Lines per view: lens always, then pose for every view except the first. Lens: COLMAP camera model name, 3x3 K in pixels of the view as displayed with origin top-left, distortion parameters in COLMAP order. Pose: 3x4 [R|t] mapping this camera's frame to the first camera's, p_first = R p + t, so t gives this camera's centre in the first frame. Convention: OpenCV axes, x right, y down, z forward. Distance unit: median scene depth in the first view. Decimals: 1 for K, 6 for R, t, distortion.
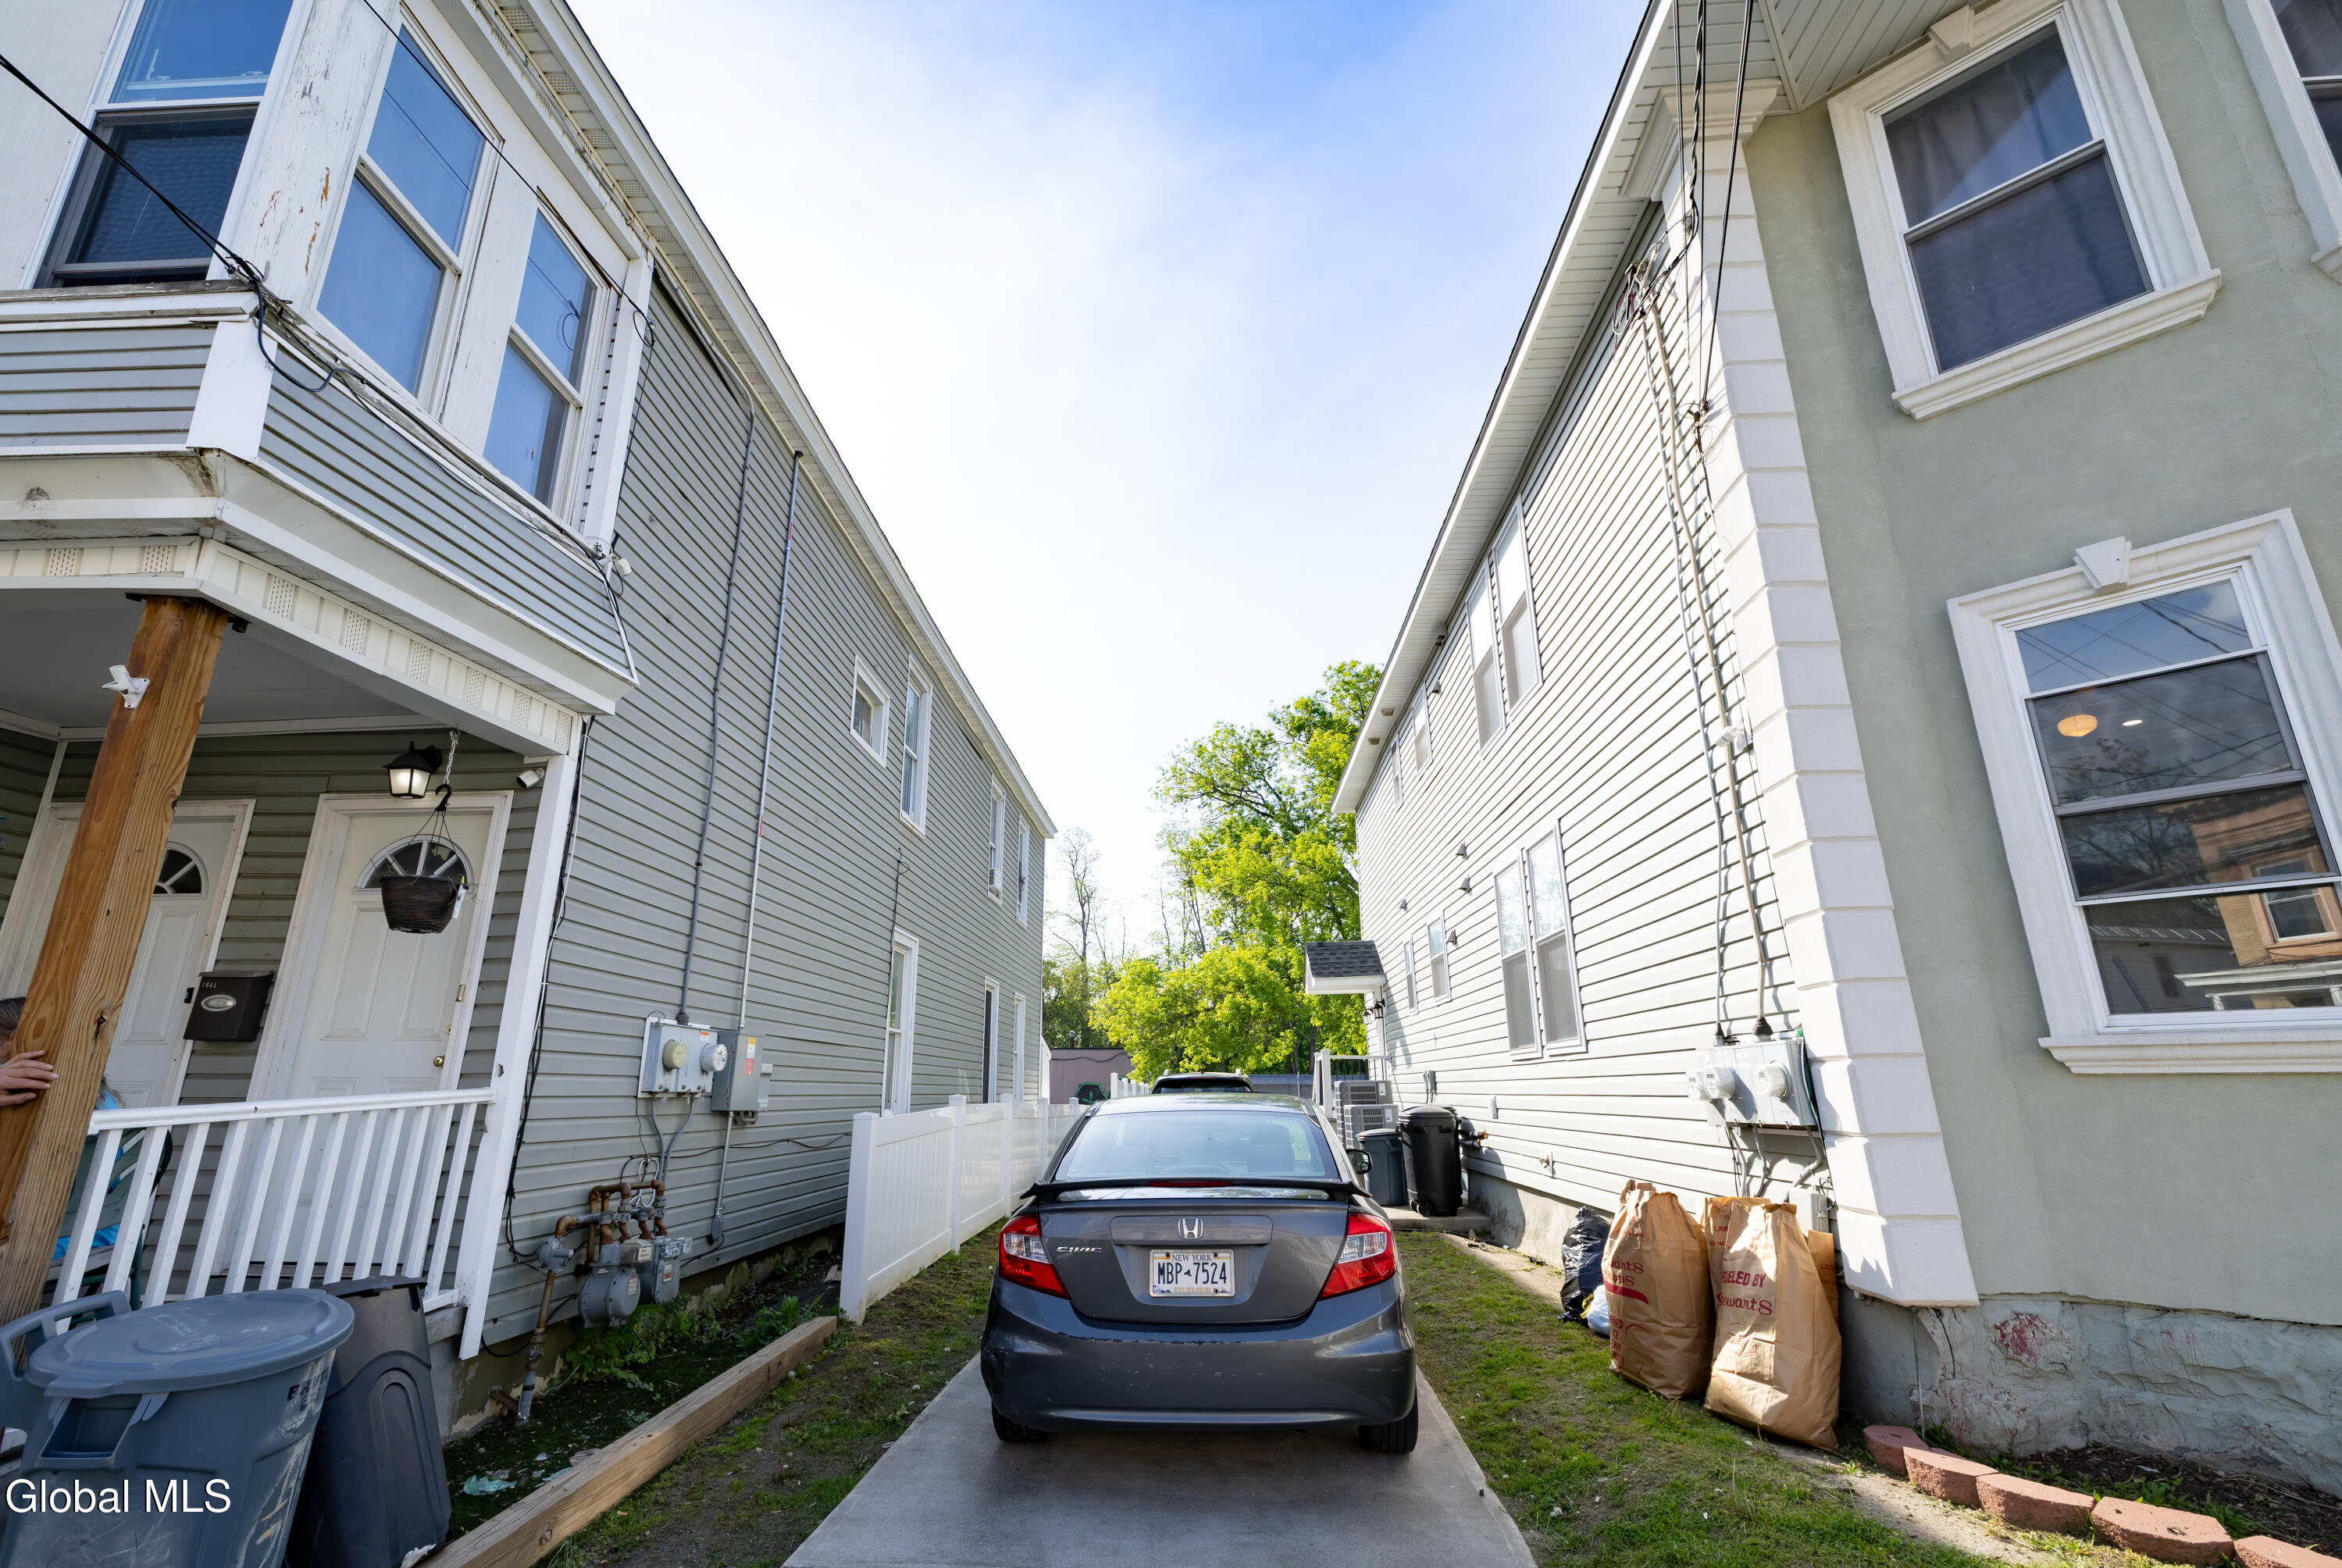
lens RADIAL K [[980.3, 0, 1152.8], [0, 980.3, 818.5], [0, 0, 1]] dist [0.001949, -0.000011]
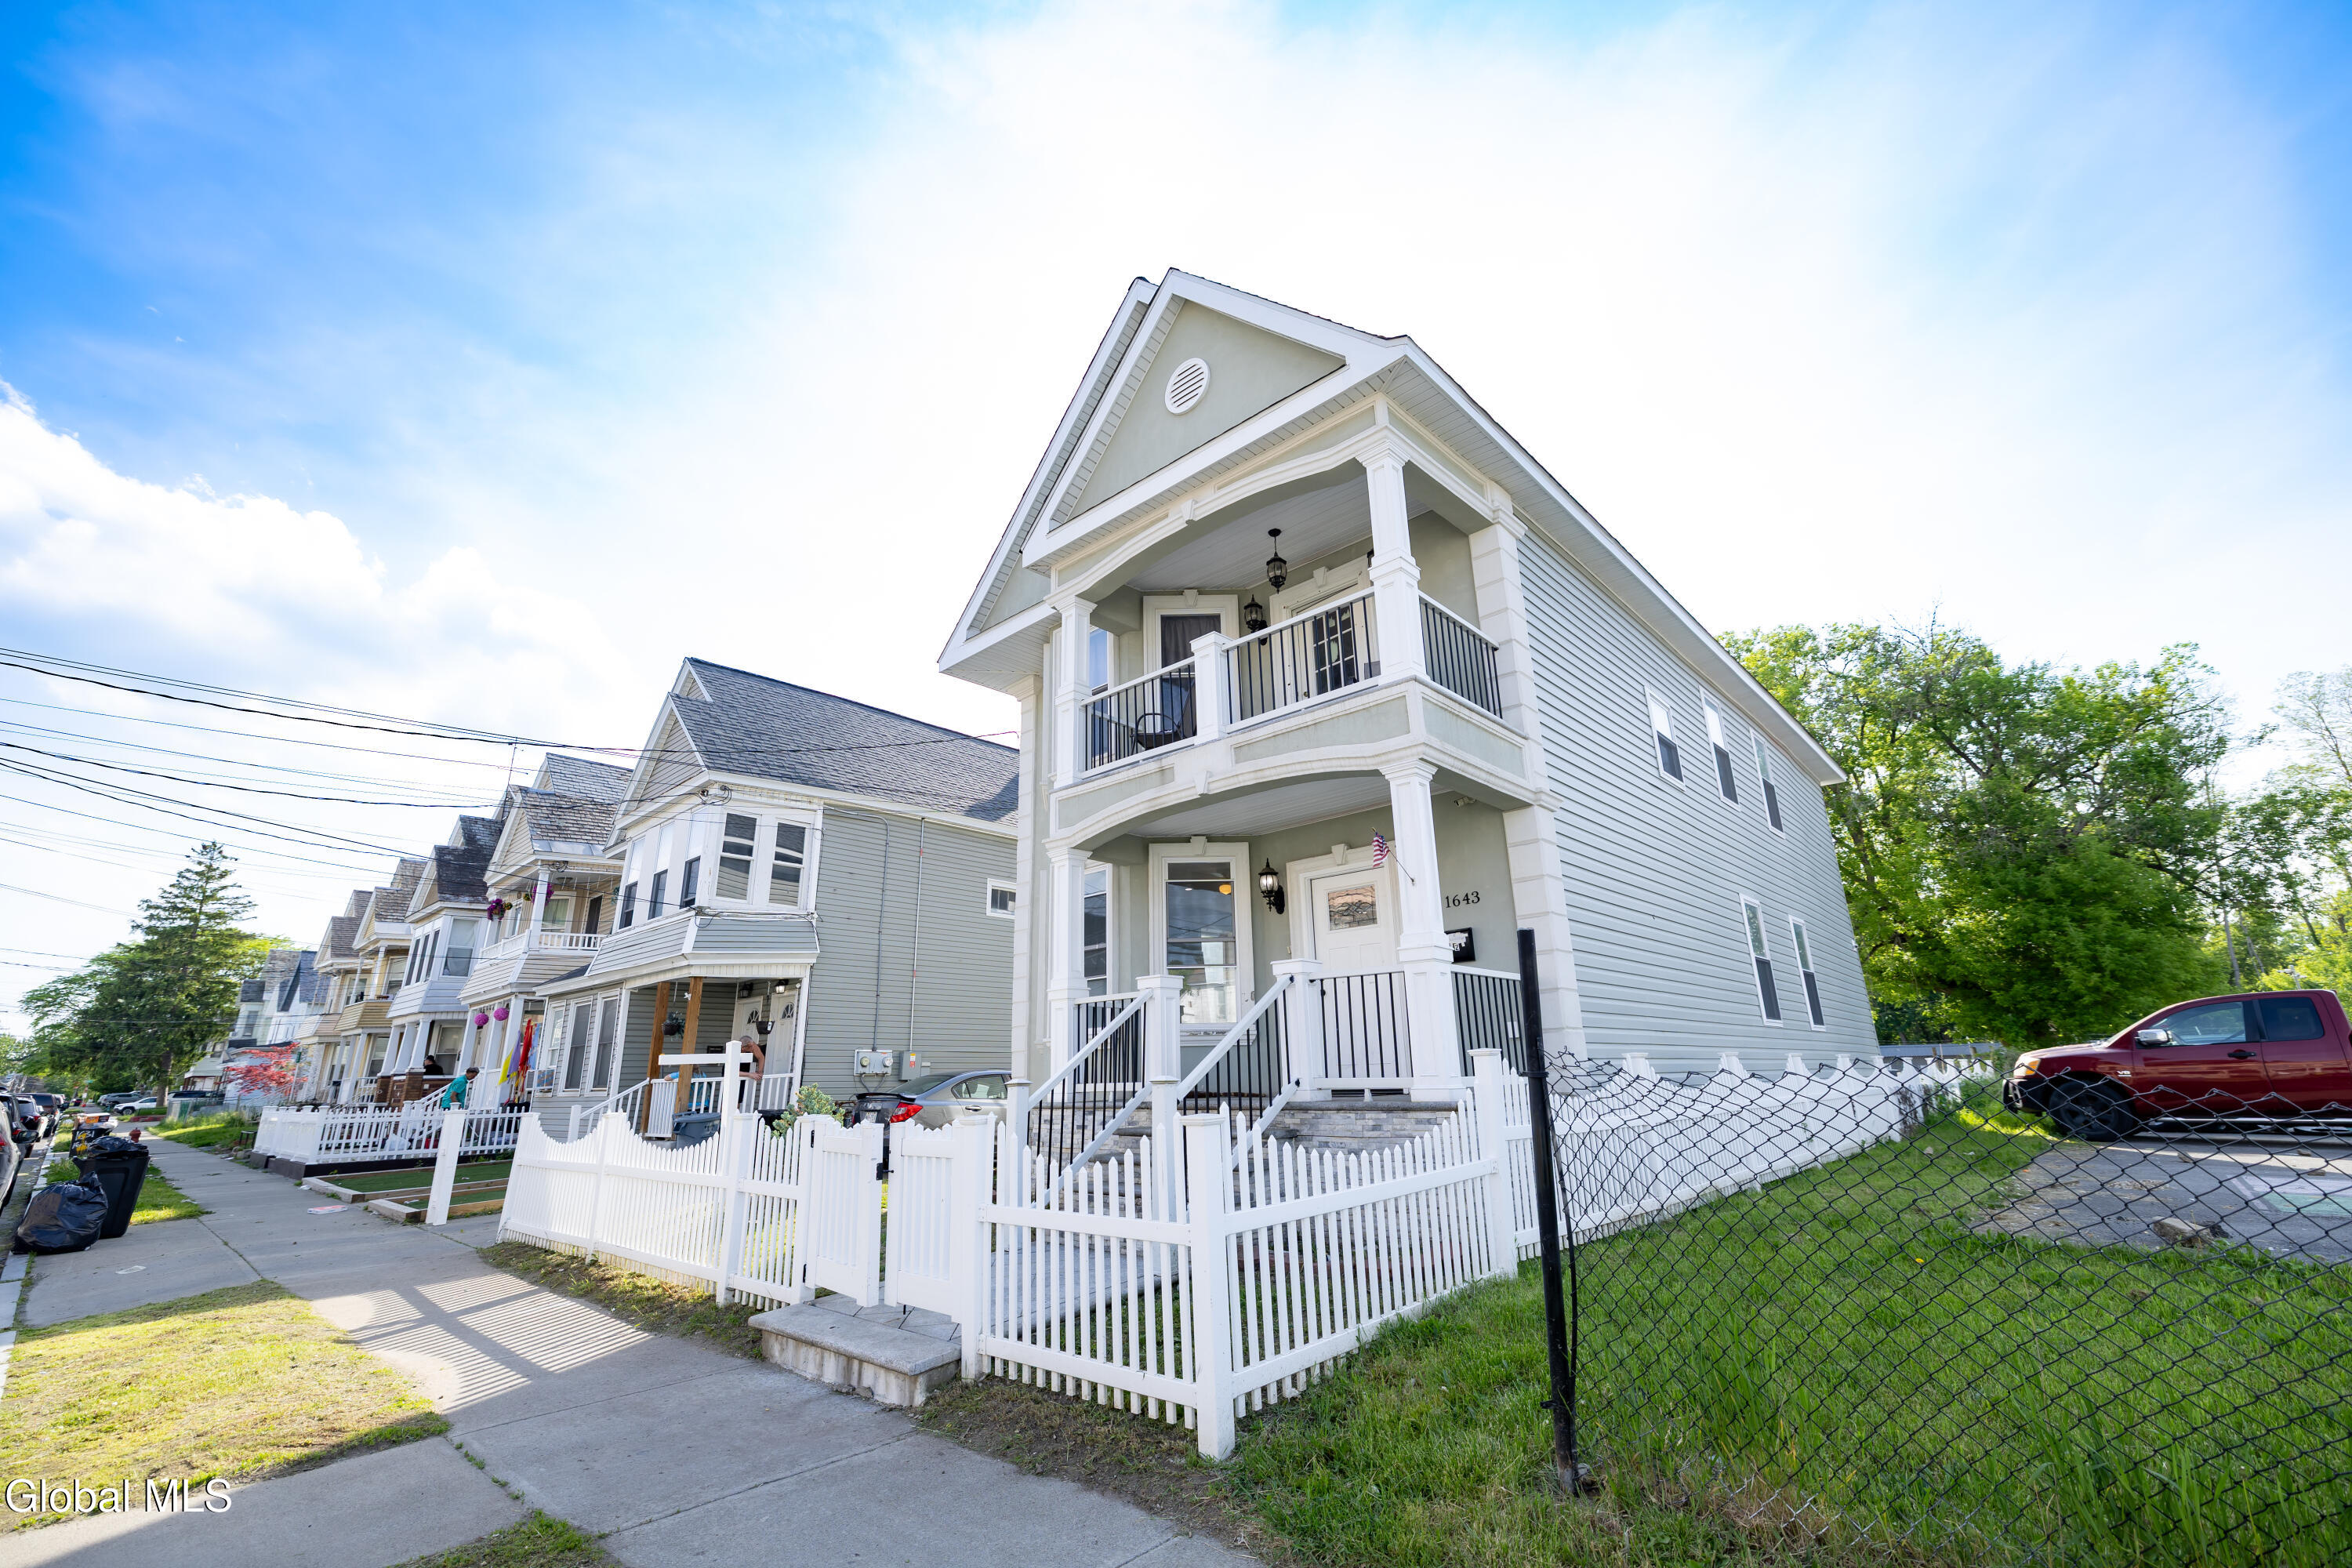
lens RADIAL K [[984.5, 0, 1165.0], [0, 984.5, 786.1], [0, 0, 1]] dist [0.001949, -0.000011]
pose [[0.758791, -0.205117, -0.618194, 2.700681], [0.195925, 0.977041, -0.083698, -0.188463], [0.621168, -0.057610, 0.781557, -0.918817]]
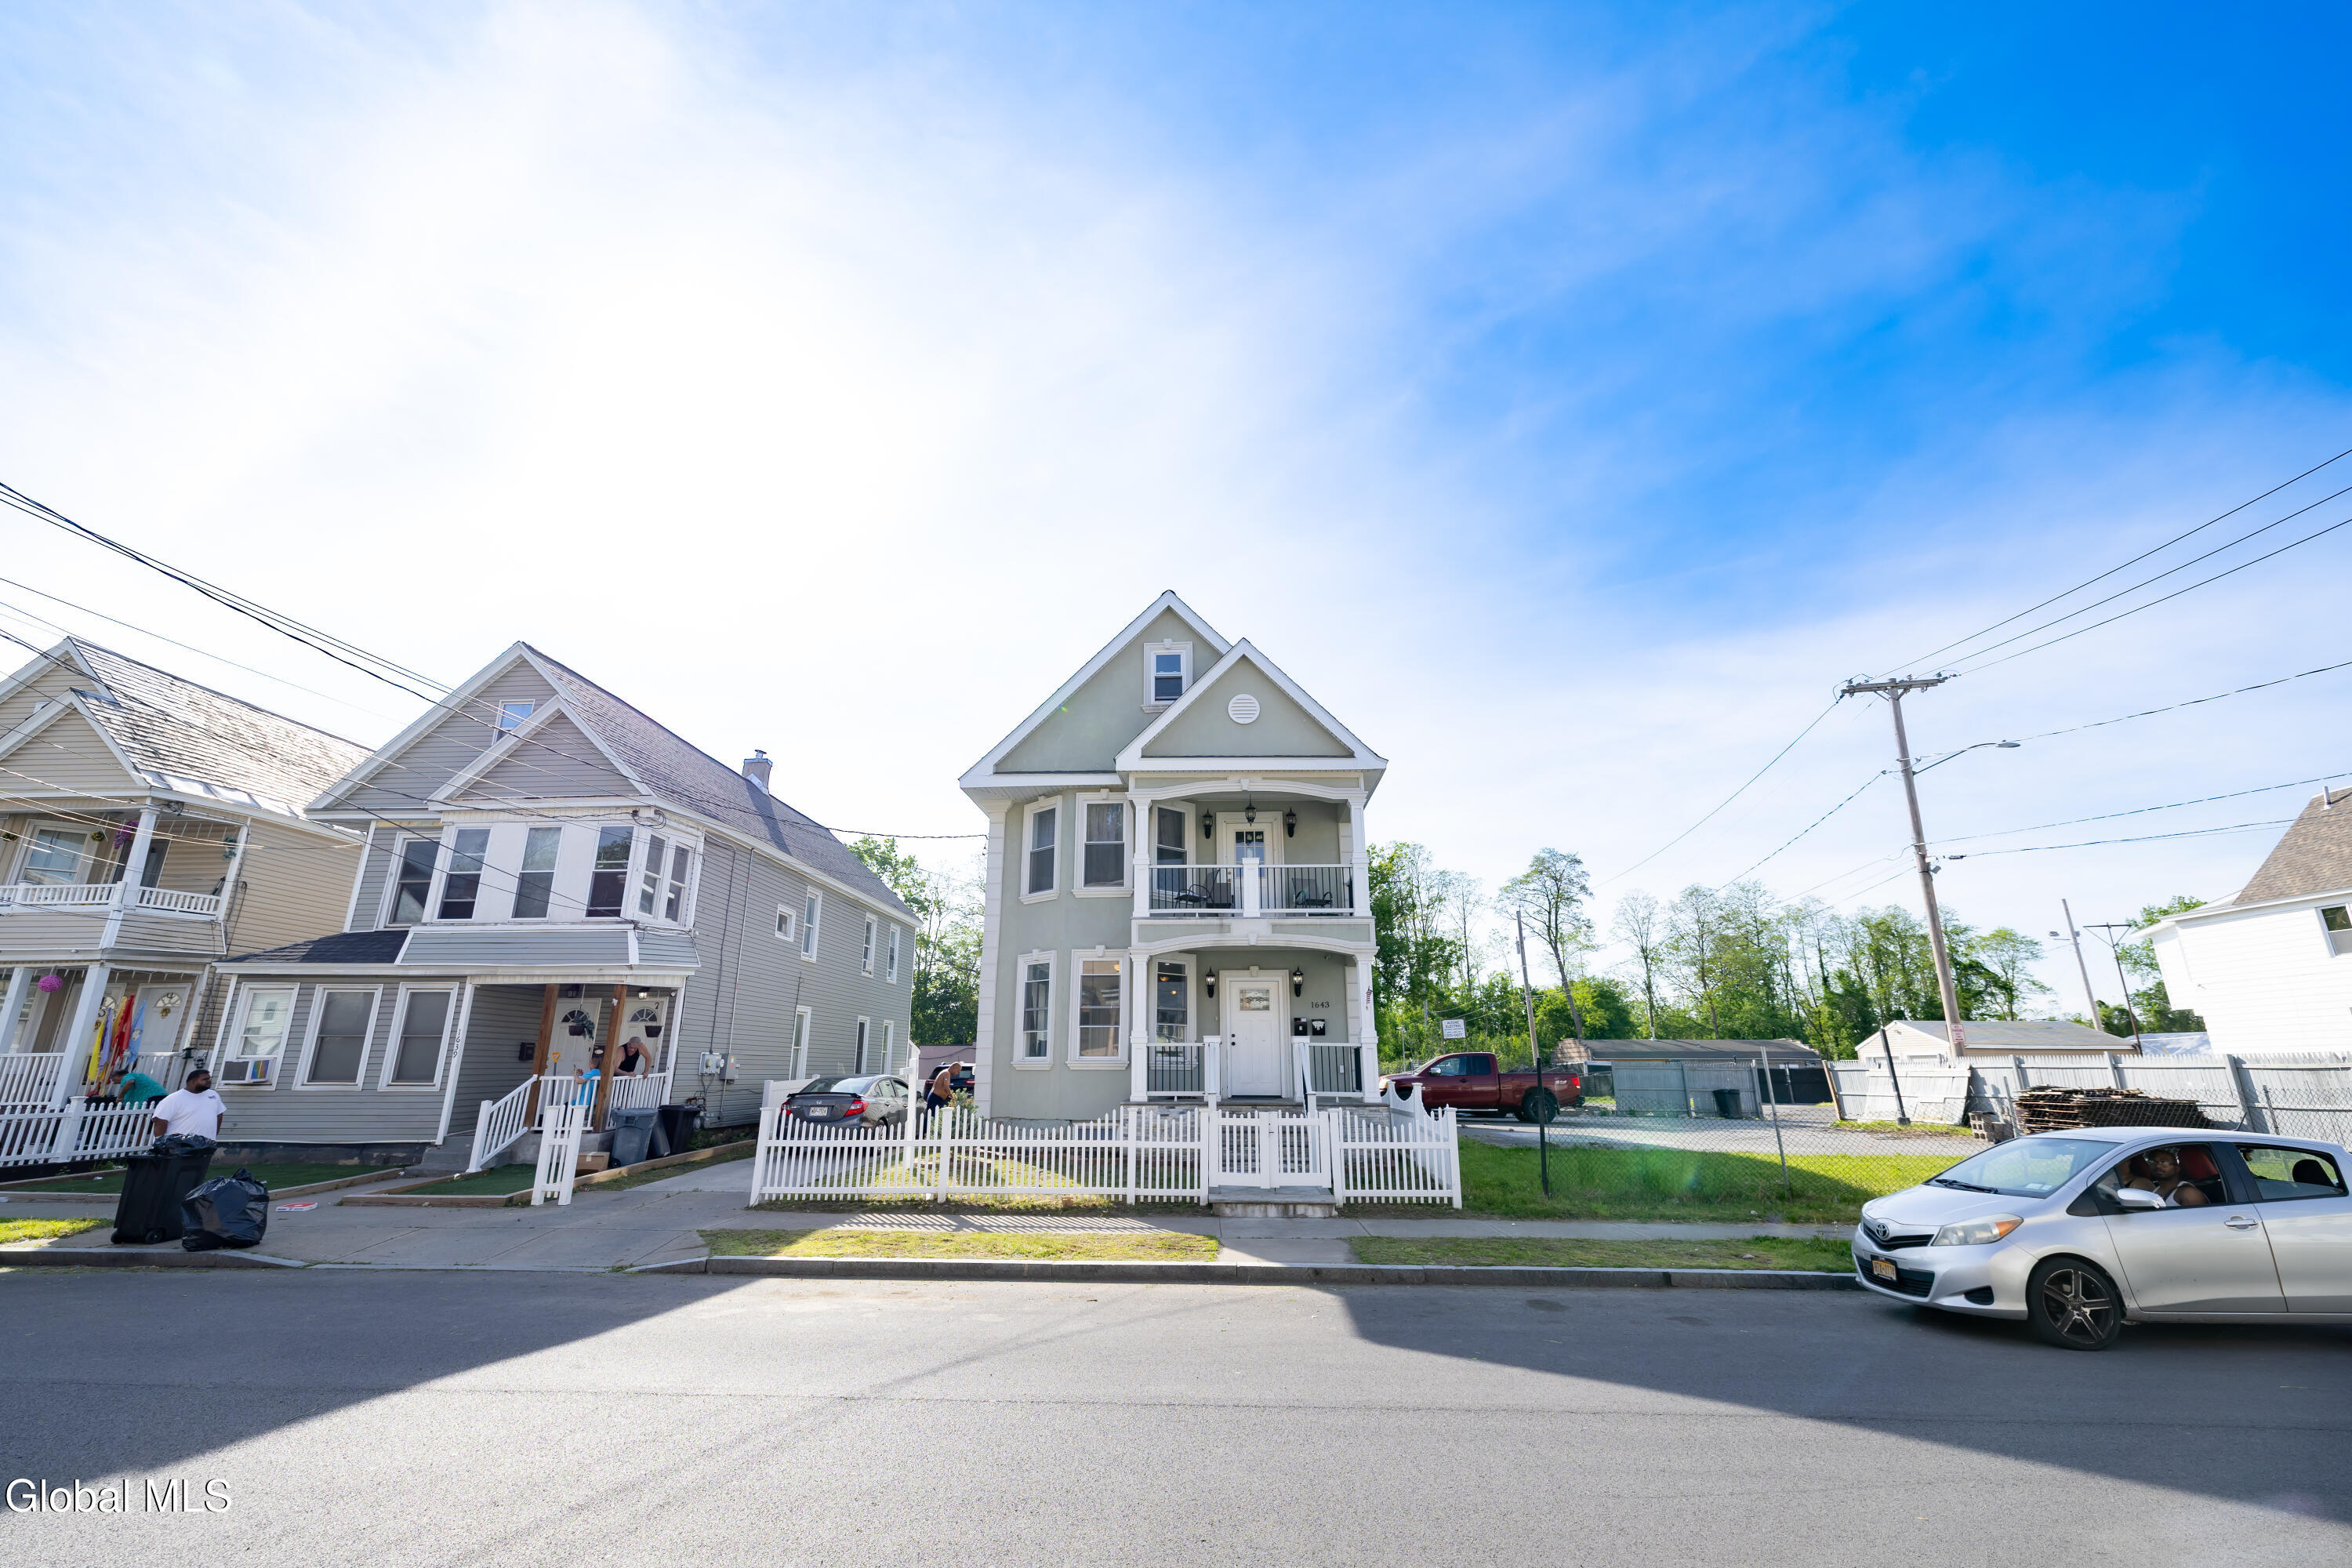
lens RADIAL K [[984.5, 0, 1177.5], [0, 984.5, 791.7], [0, 0, 1]] dist [0.001949, -0.000011]
pose [[0.999977, 0.001037, 0.006645, 1.361281], [-0.001006, 0.999989, -0.004678, -0.836340], [-0.006650, 0.004671, 0.999967, -2.970257]]
